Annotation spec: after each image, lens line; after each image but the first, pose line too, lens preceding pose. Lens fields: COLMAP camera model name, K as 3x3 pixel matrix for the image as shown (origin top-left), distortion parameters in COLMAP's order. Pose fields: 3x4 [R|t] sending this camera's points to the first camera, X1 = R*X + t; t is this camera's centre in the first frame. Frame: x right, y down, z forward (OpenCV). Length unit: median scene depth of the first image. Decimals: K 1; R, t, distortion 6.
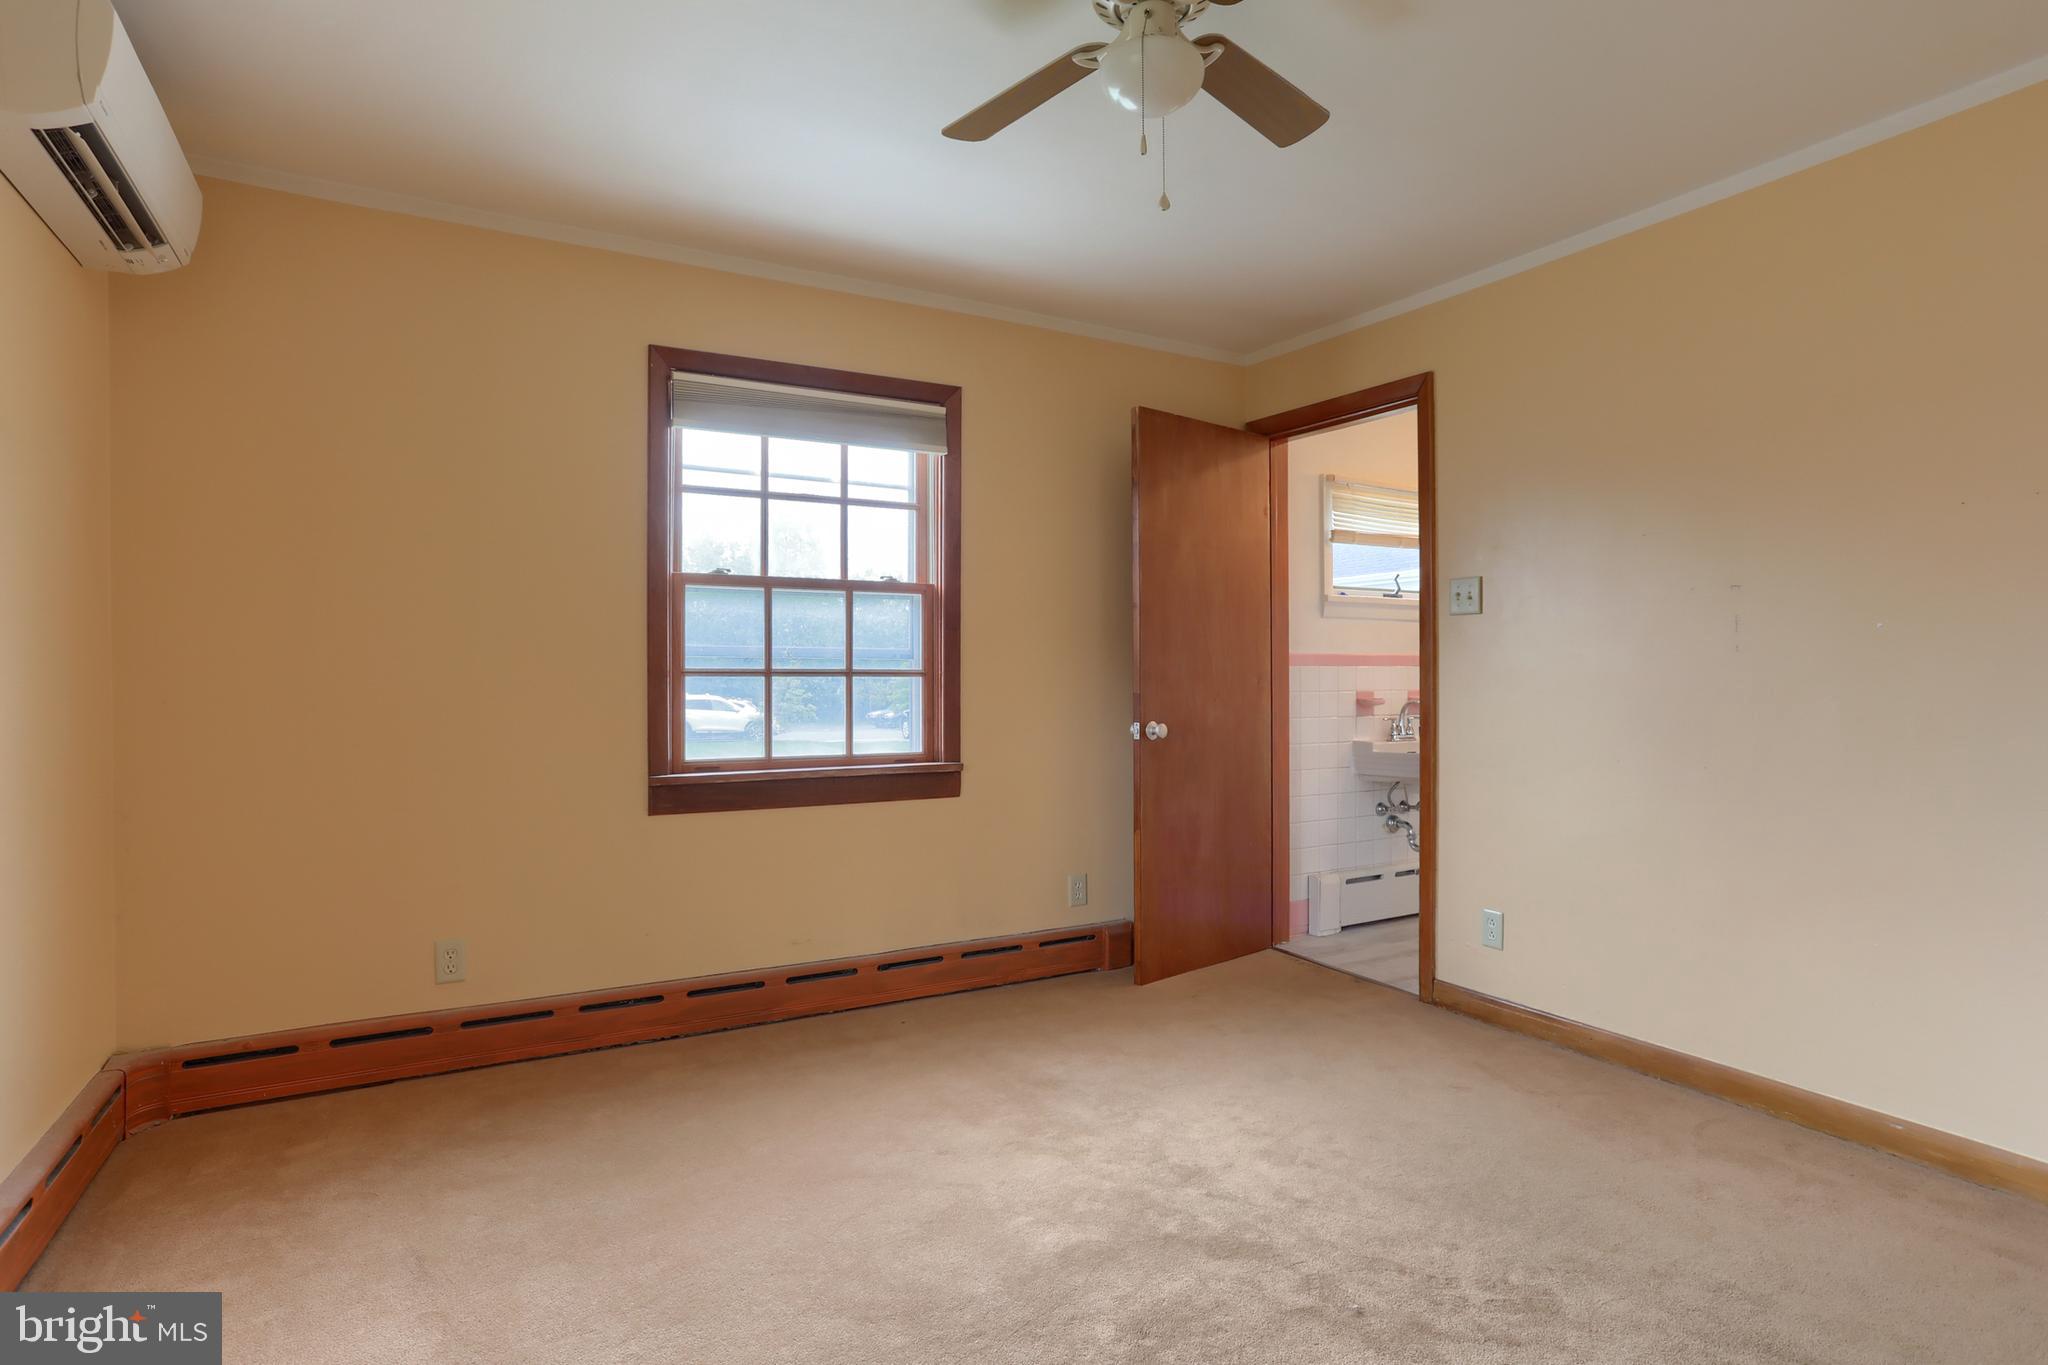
lens RADIAL K [[1085.0, 0, 1024.0], [0, 1085.0, 682.5], [0, 0, 1]] dist [-0.056928, 0.046037]
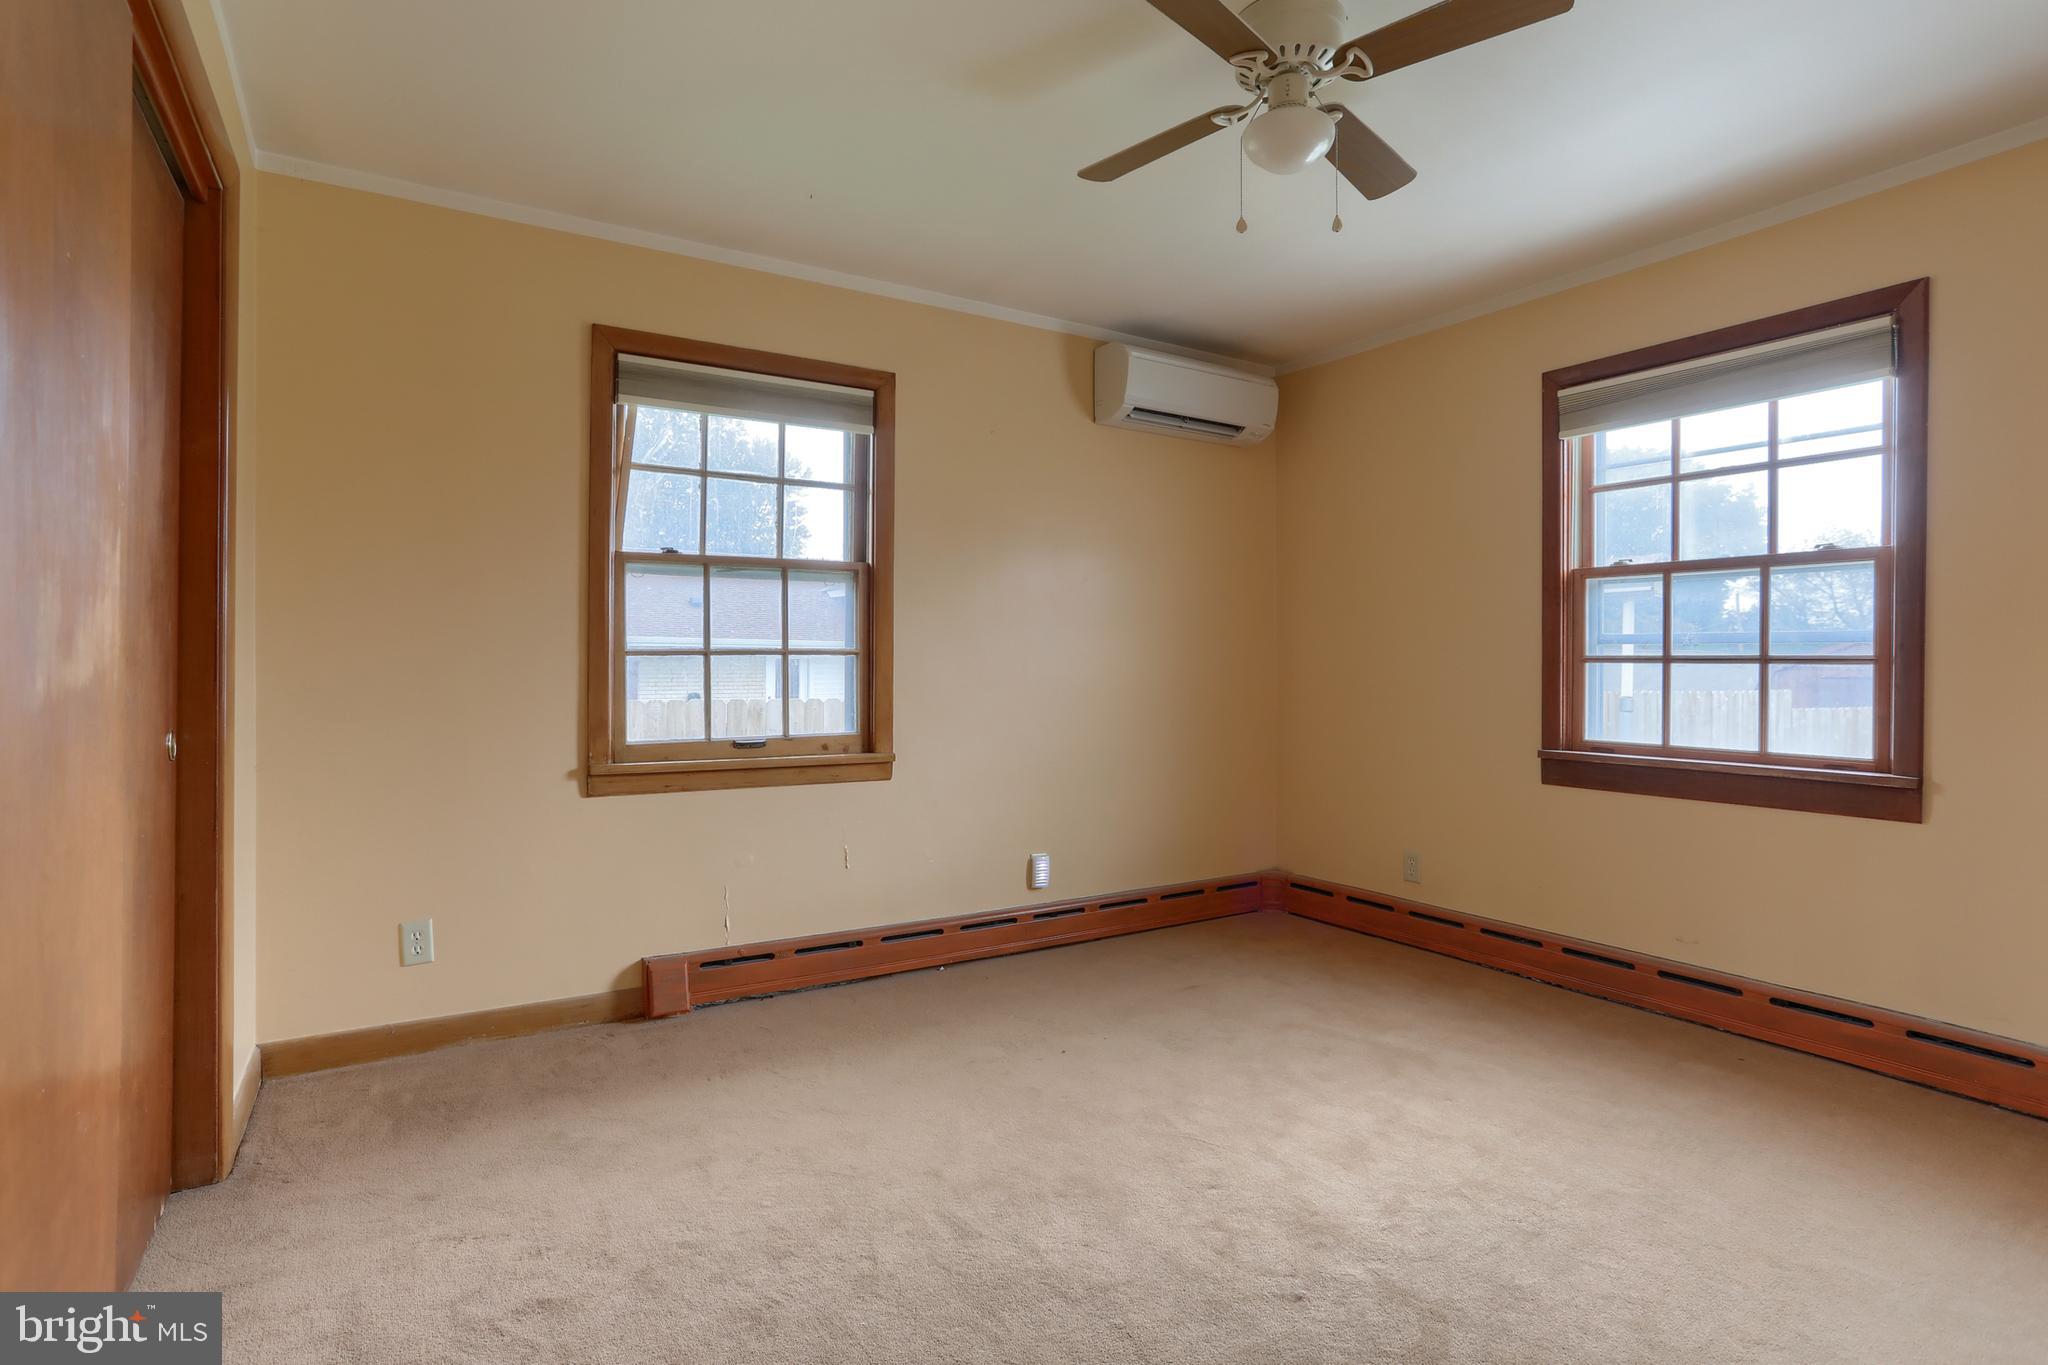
lens RADIAL K [[1030.2, 0, 1029.1], [0, 1030.2, 675.1], [0, 0, 1]] dist [-0.069085, 0.037631]
pose [[0.046723, 0.013919, -0.998811, 0.633462], [-0.008899, 0.999869, 0.013518, -0.001708], [0.998868, 0.008257, 0.046841, 0.364528]]
